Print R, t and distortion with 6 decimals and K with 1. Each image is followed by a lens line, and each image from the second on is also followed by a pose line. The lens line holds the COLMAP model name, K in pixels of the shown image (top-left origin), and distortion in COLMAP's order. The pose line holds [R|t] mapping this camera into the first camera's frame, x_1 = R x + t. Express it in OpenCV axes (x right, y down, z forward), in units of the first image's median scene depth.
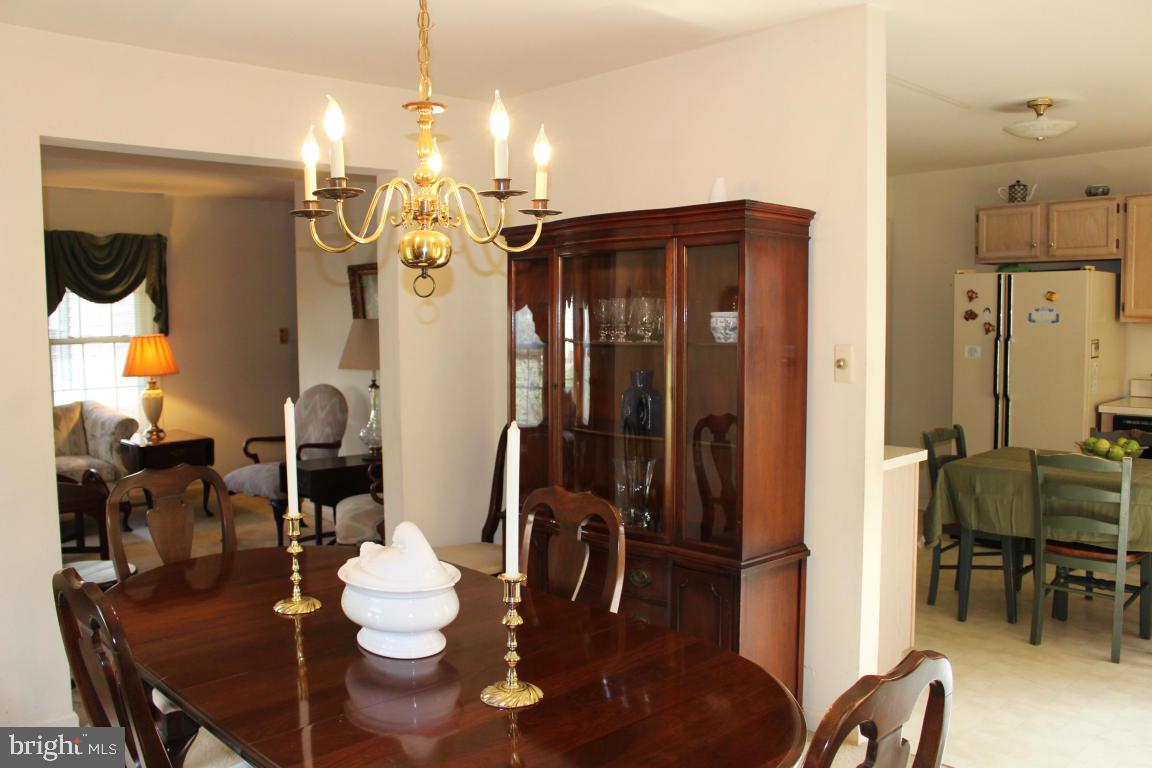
lens RADIAL K [[957.0, 0, 576.0], [0, 957.0, 384.0], [0, 0, 1]] dist [-0.170758, 0.161054]
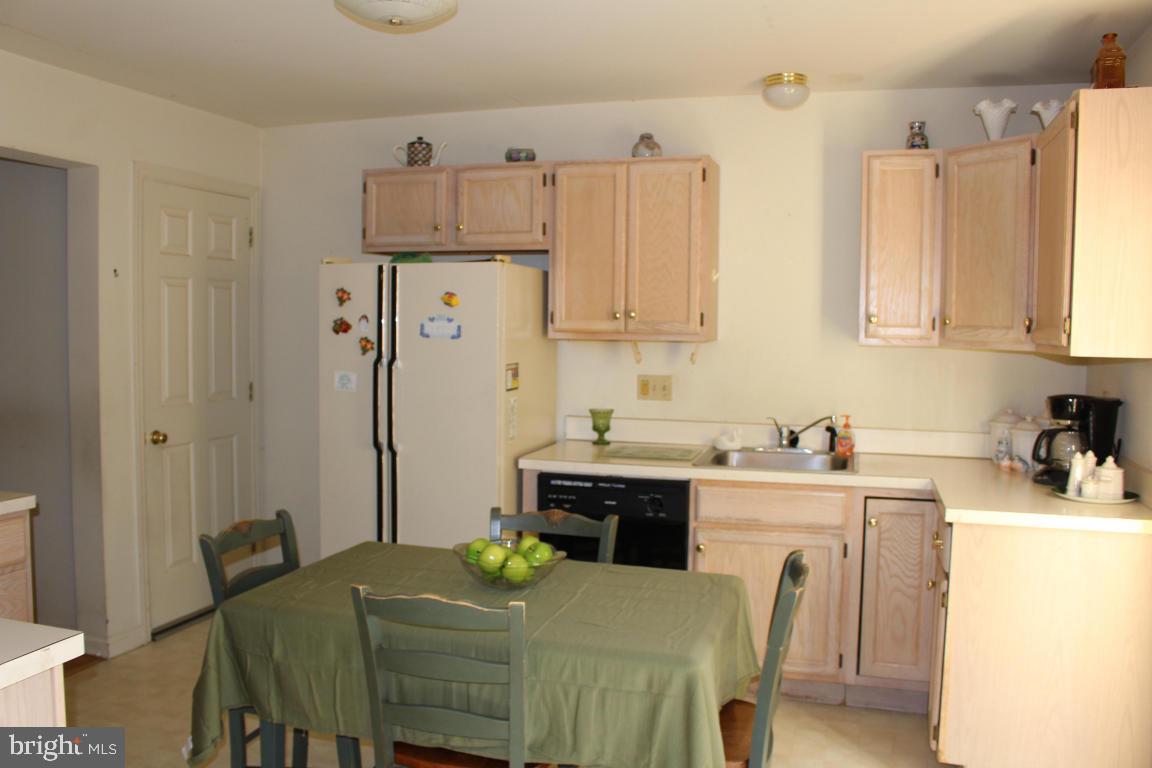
lens RADIAL K [[957.0, 0, 576.0], [0, 957.0, 384.0], [0, 0, 1]] dist [-0.170758, 0.161054]
pose [[0.869191, -0.007858, 0.494415, 0.241074], [0.013245, 0.999885, -0.007393, -0.025968], [-0.494300, 0.012975, 0.869195, 0.340161]]
